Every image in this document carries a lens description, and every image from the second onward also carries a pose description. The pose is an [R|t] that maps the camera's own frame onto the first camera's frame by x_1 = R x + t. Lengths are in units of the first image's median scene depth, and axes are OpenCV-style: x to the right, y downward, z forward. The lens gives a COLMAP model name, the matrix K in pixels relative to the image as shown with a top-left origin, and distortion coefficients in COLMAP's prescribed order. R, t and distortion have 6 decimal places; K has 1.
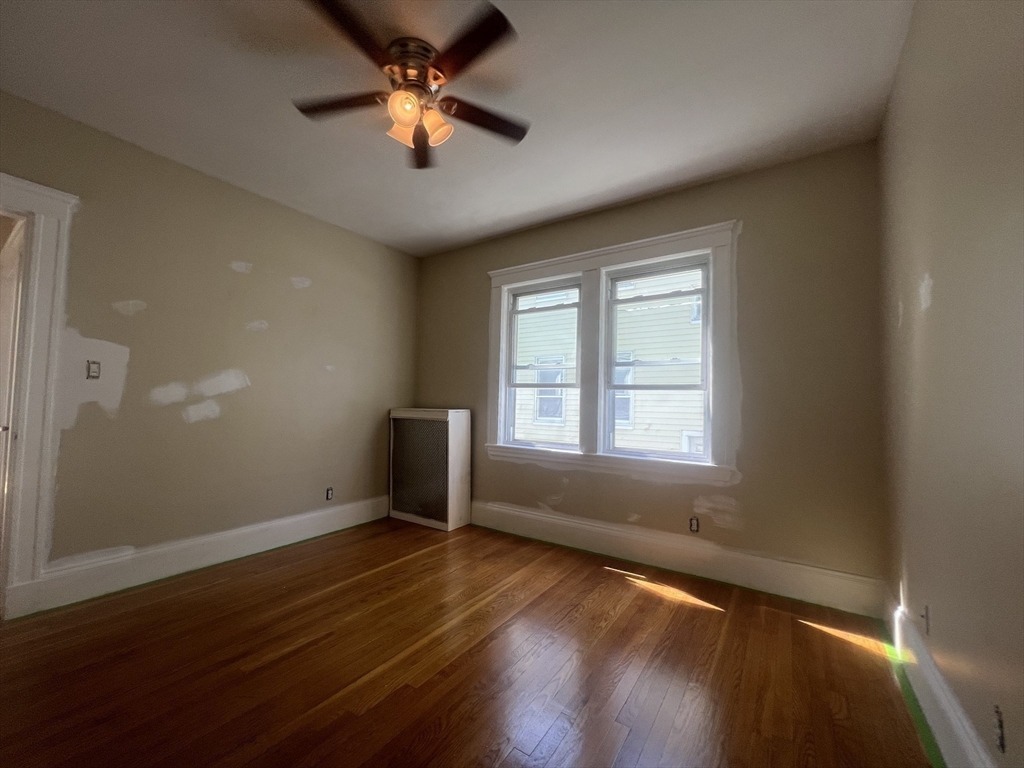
lens RADIAL K [[419.6, 0, 518.7], [0, 419.6, 386.2], [0, 0, 1]] dist [-0.002728, -0.000189]
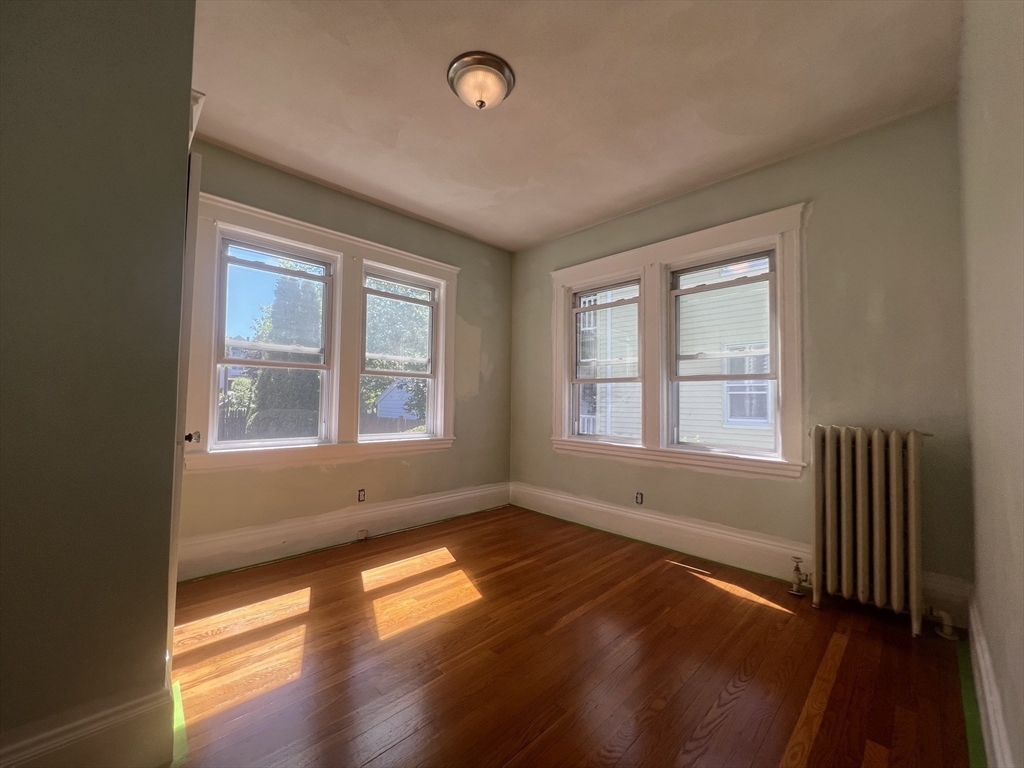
lens RADIAL K [[406.5, 0, 519.2], [0, 406.5, 381.5], [0, 0, 1]] dist [0.012143, -0.000040]
pose [[0.982746, -0.020346, -0.183839, 0.043125], [0.019803, 0.999792, -0.004787, 0.000818], [0.183899, 0.001064, 0.982945, -0.025100]]
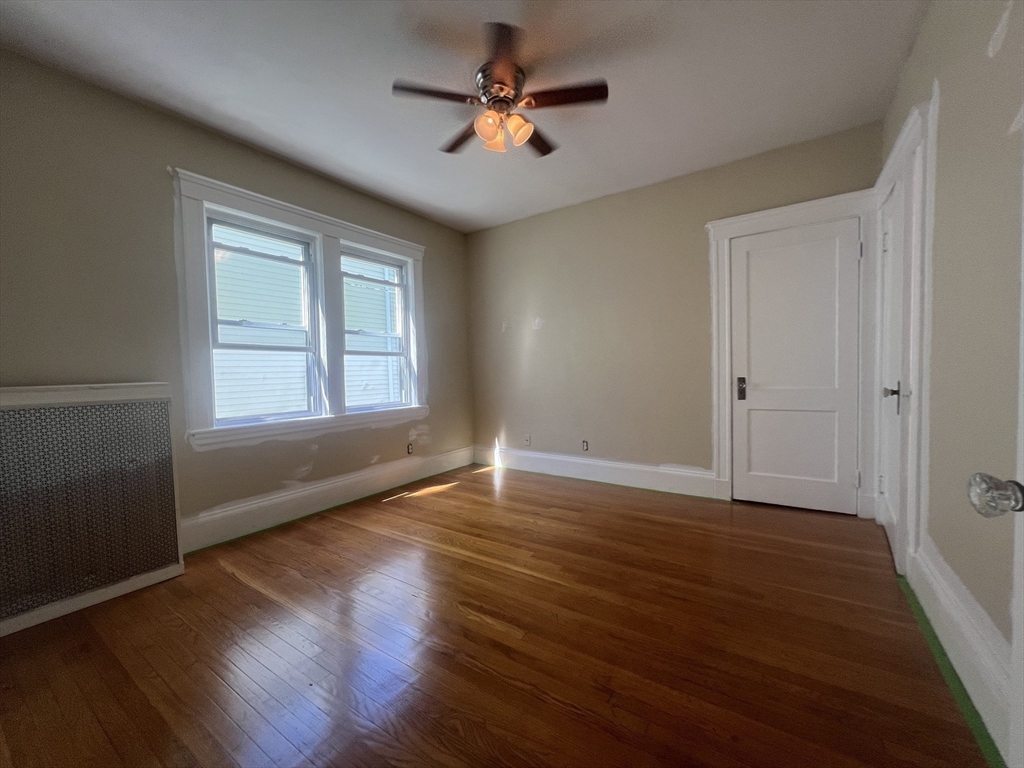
lens RADIAL K [[419.6, 0, 518.7], [0, 419.6, 386.2], [0, 0, 1]] dist [-0.002728, -0.000189]
pose [[-0.031879, -0.064290, 0.997422, -0.965420], [-0.030004, 0.997541, 0.063339, 0.007804], [-0.999041, -0.027907, -0.033730, 0.626758]]
